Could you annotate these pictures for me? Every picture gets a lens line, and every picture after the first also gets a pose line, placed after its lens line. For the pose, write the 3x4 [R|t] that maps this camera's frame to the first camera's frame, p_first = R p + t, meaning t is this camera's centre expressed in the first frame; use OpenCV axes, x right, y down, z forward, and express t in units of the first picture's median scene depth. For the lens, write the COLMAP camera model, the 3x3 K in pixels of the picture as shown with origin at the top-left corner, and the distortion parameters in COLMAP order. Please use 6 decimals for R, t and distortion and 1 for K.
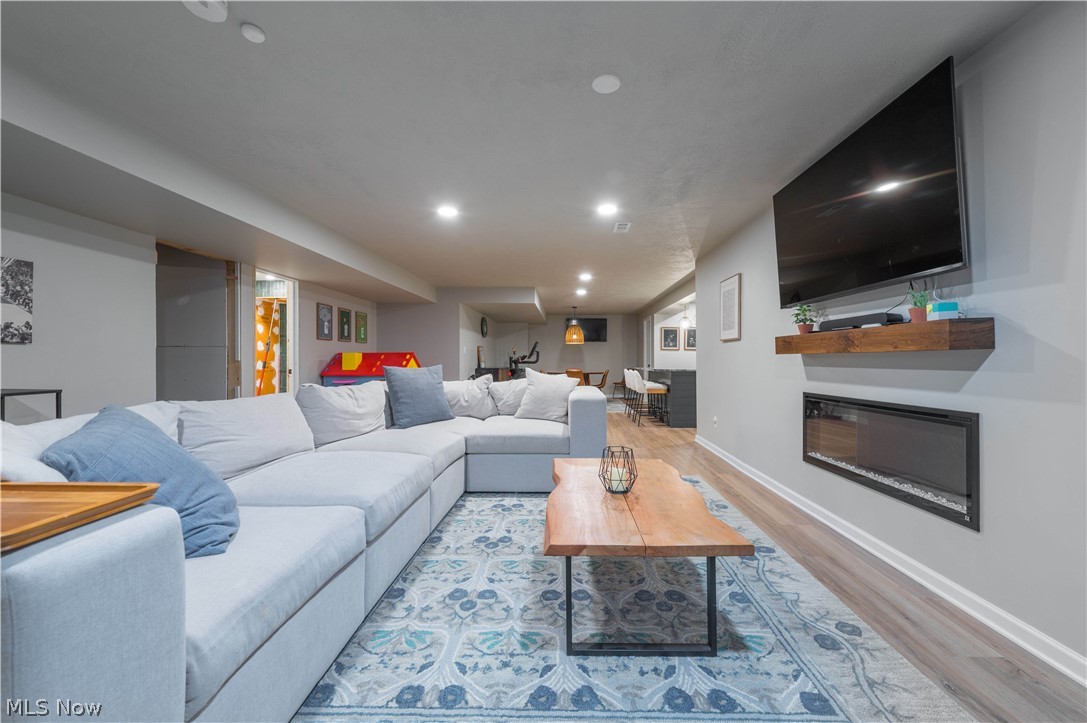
lens RADIAL K [[427.7, 0, 556.6], [0, 427.7, 360.0], [0, 0, 1]] dist [0.027810, -0.010402]
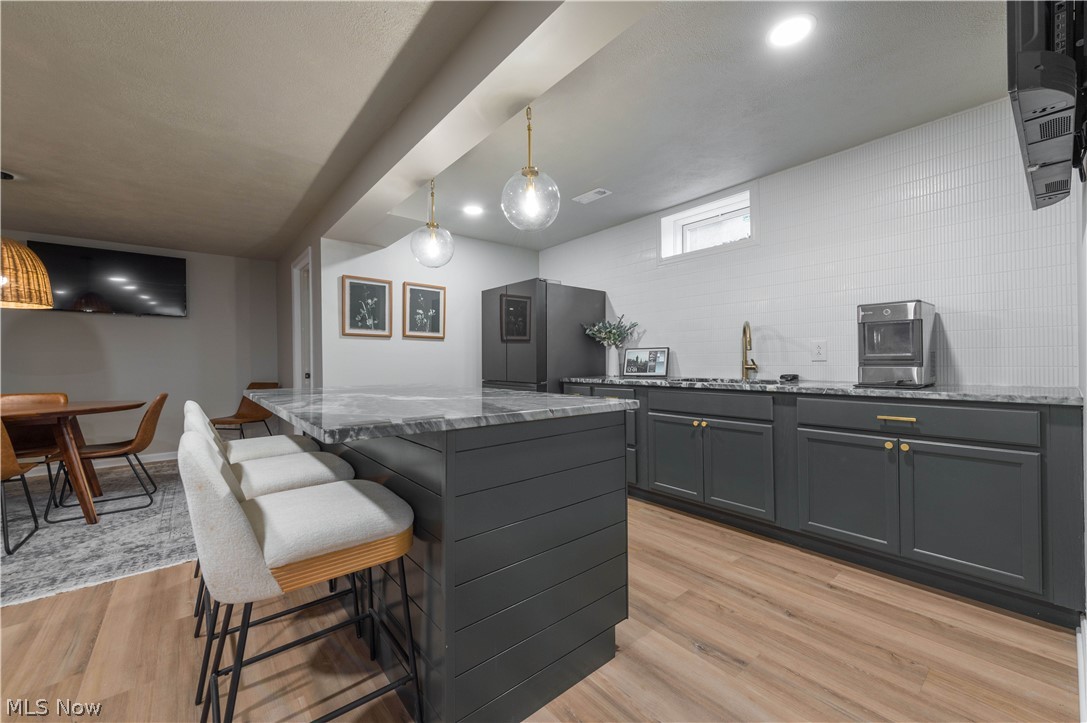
lens RADIAL K [[425.2, 0, 556.0], [0, 425.2, 360.9], [0, 0, 1]] dist [-0.002458, -0.000083]
pose [[0.743813, -0.005929, 0.668362, 0.413560], [0.007548, 0.999971, 0.000471, 0.001431], [-0.668345, 0.004695, 0.743836, 1.852006]]
